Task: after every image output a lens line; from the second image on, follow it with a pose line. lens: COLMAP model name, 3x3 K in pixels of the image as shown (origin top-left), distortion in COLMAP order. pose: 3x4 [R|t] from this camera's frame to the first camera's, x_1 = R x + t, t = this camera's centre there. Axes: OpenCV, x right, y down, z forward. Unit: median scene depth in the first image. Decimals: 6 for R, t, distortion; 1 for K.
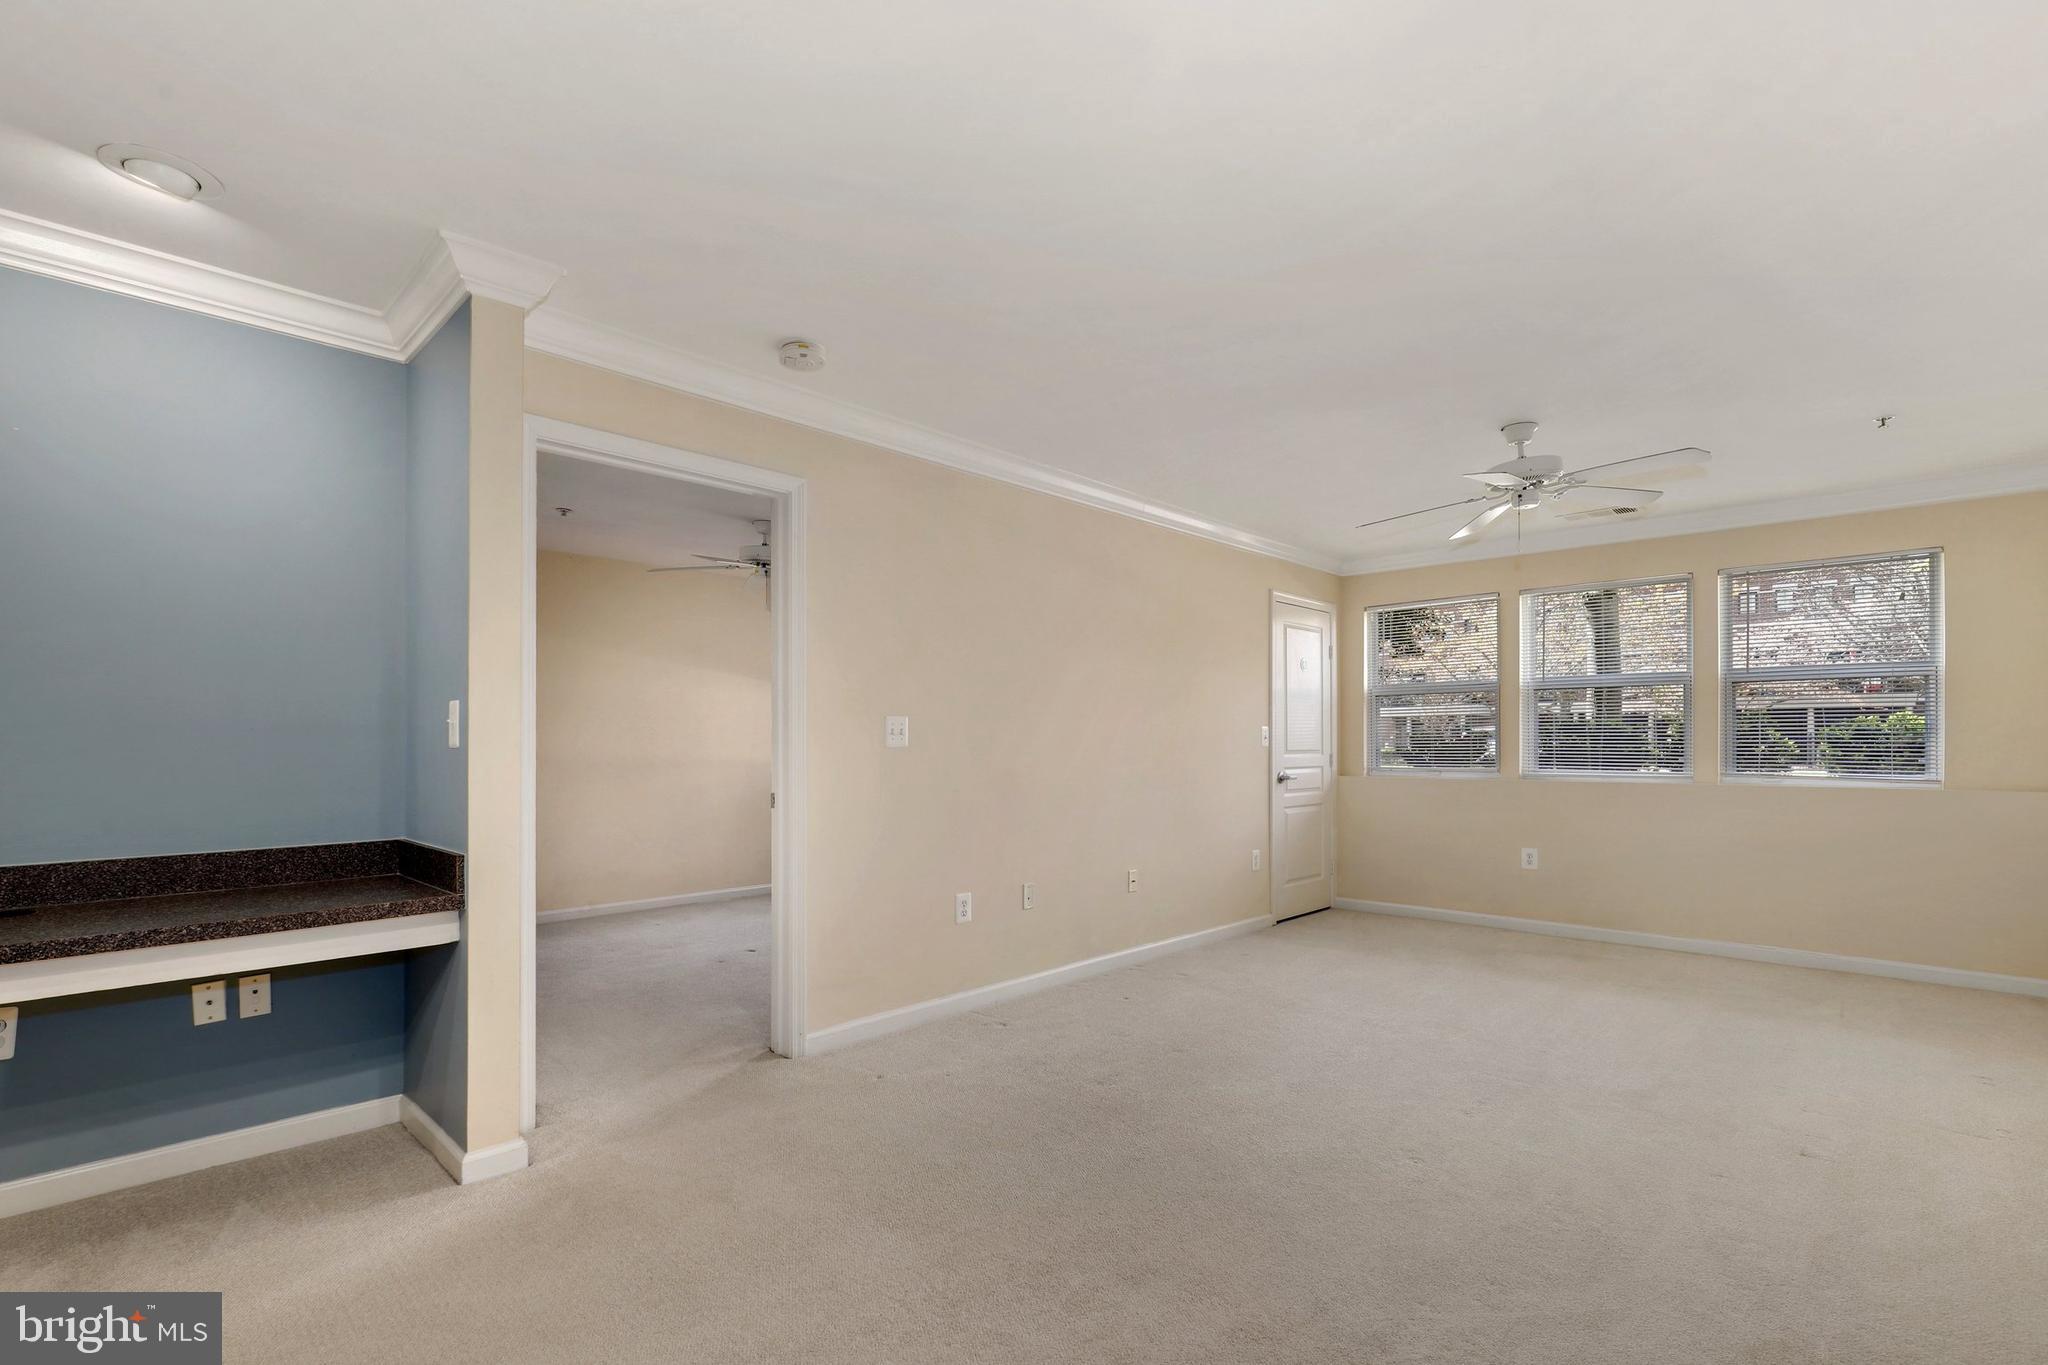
lens RADIAL K [[953.1, 0, 1030.2], [0, 953.1, 736.7], [0, 0, 1]] dist [0.001550, 0.001813]
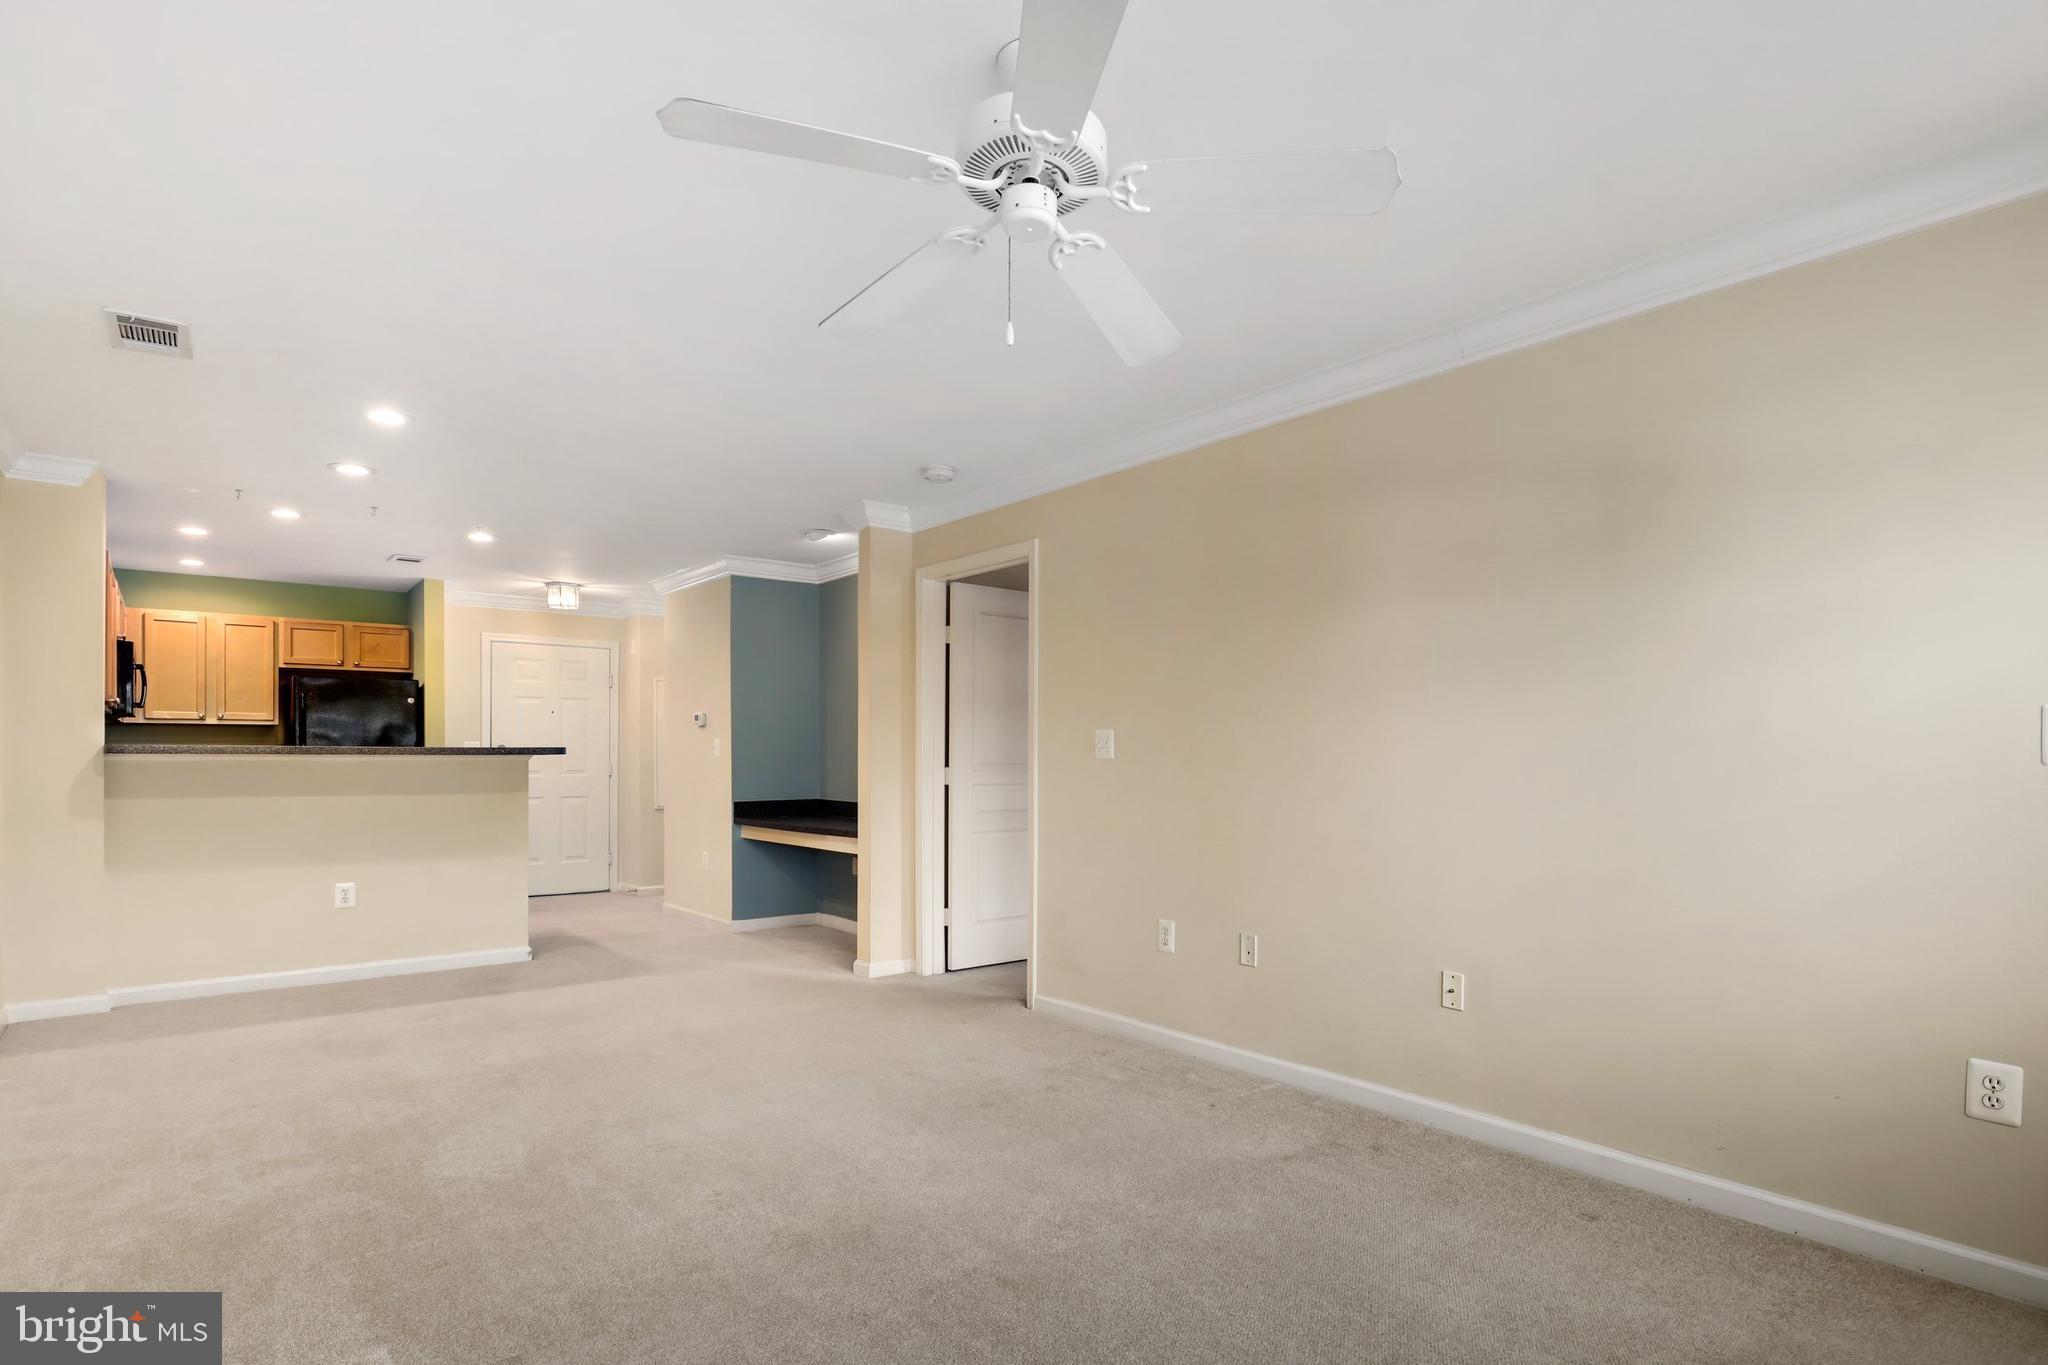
lens RADIAL K [[1103.8, 0, 1043.7], [0, 1103.8, 755.8], [0, 0, 1]] dist [-0.017653, 0.003500]
pose [[-0.142916, 0.002827, -0.989731, 1.619250], [0.008360, 0.999964, 0.001649, 0.005891], [0.989700, -0.008039, -0.142934, 1.686183]]
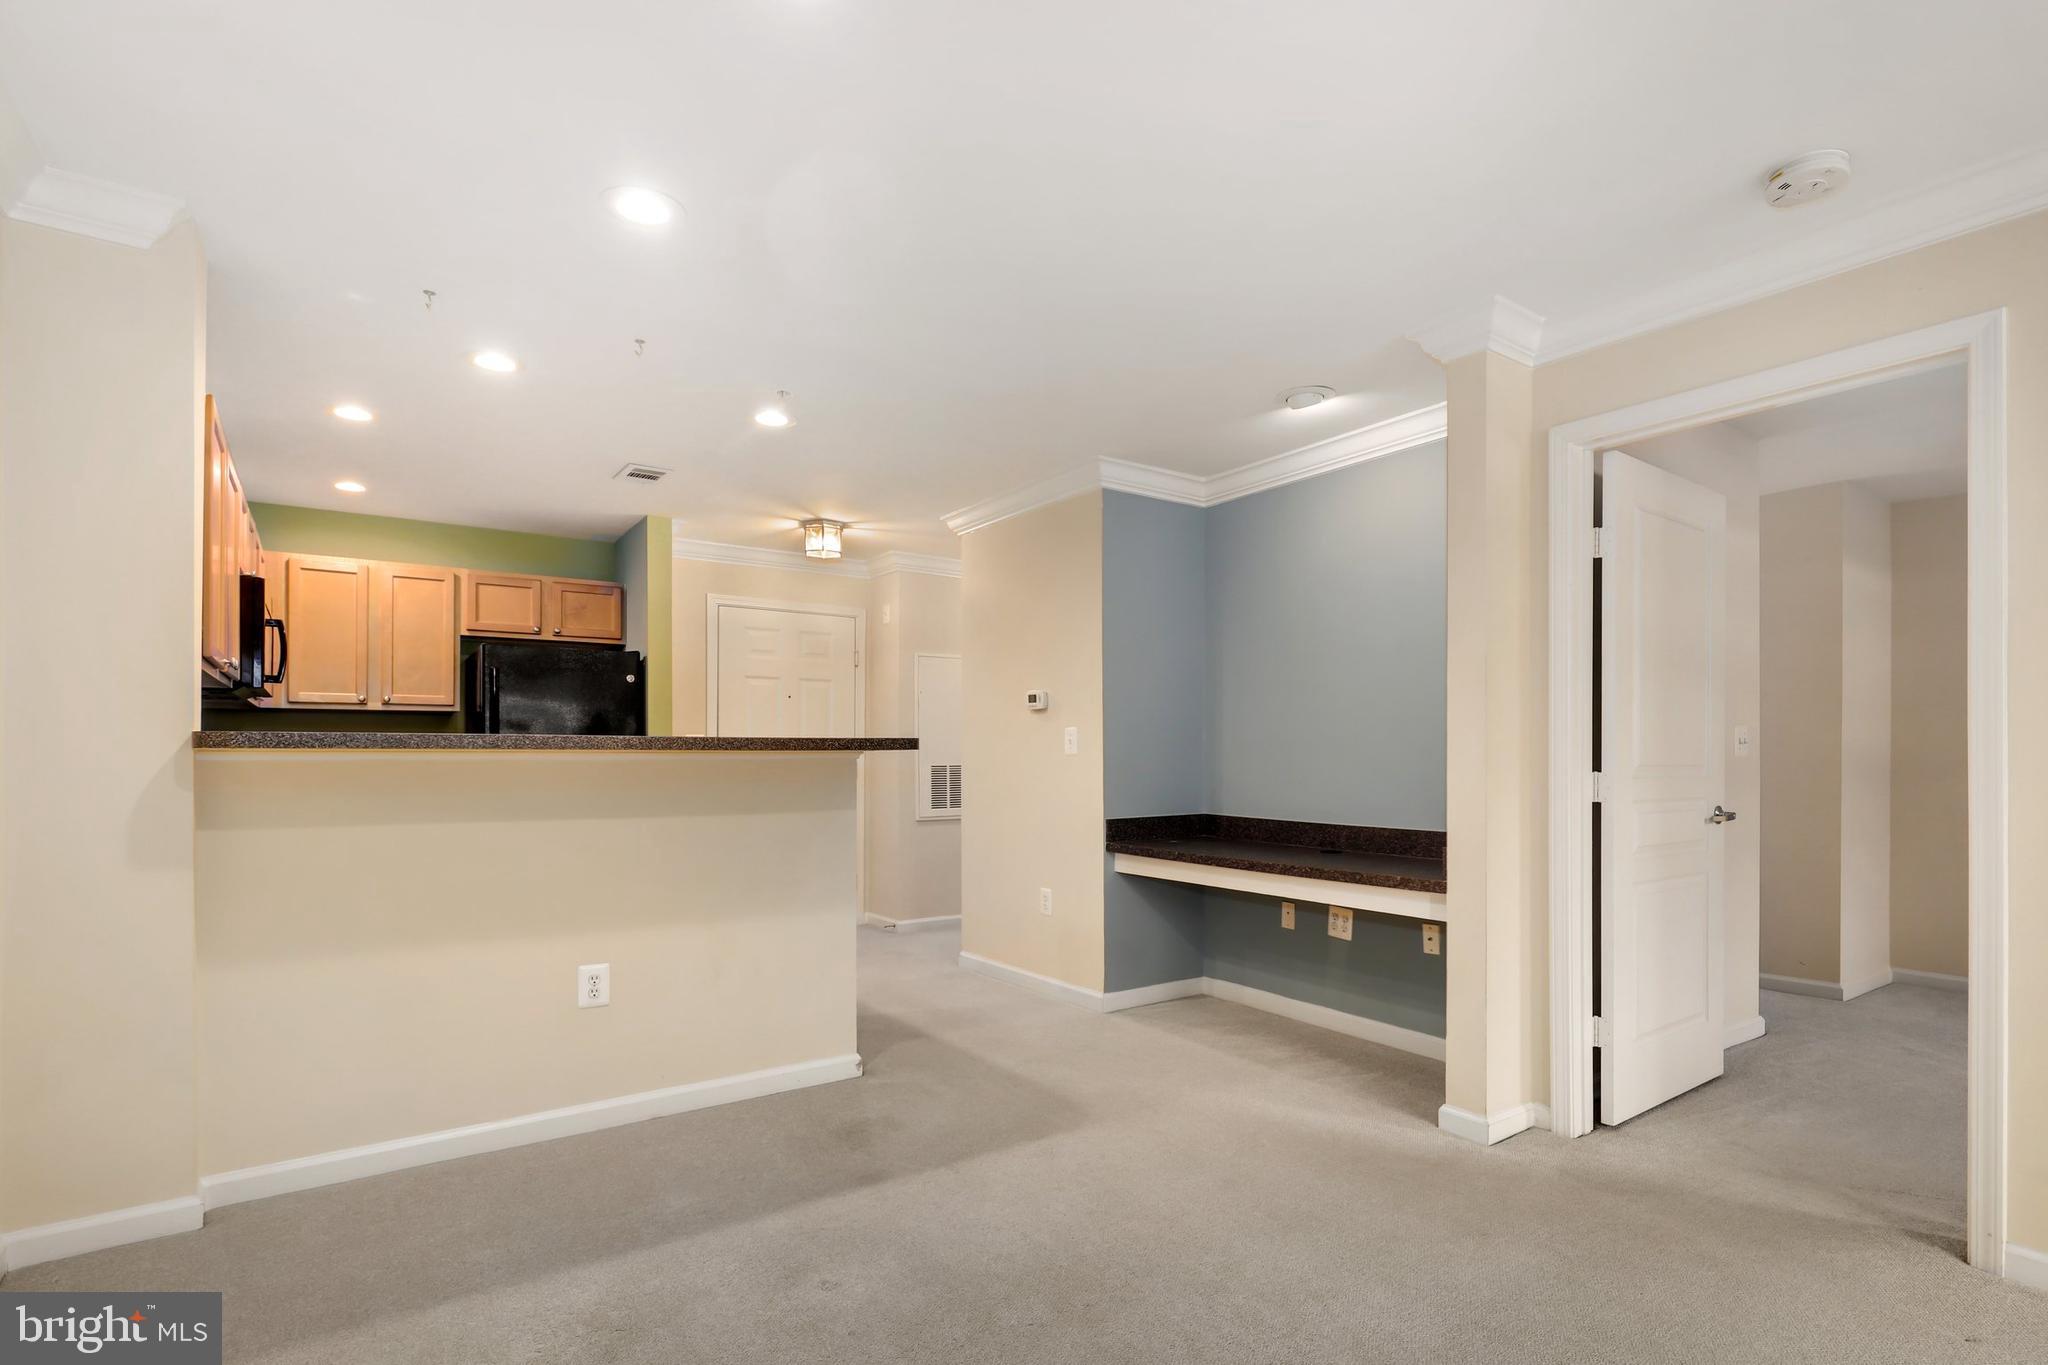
lens RADIAL K [[970.1, 0, 985.1], [0, 970.1, 743.4], [0, 0, 1]] dist [0.004396, -0.002785]
pose [[-0.223235, -0.006438, -0.974743, 0.692359], [0.008604, 0.999926, -0.008575, 0.001555], [0.974727, -0.010301, -0.223163, 0.719937]]
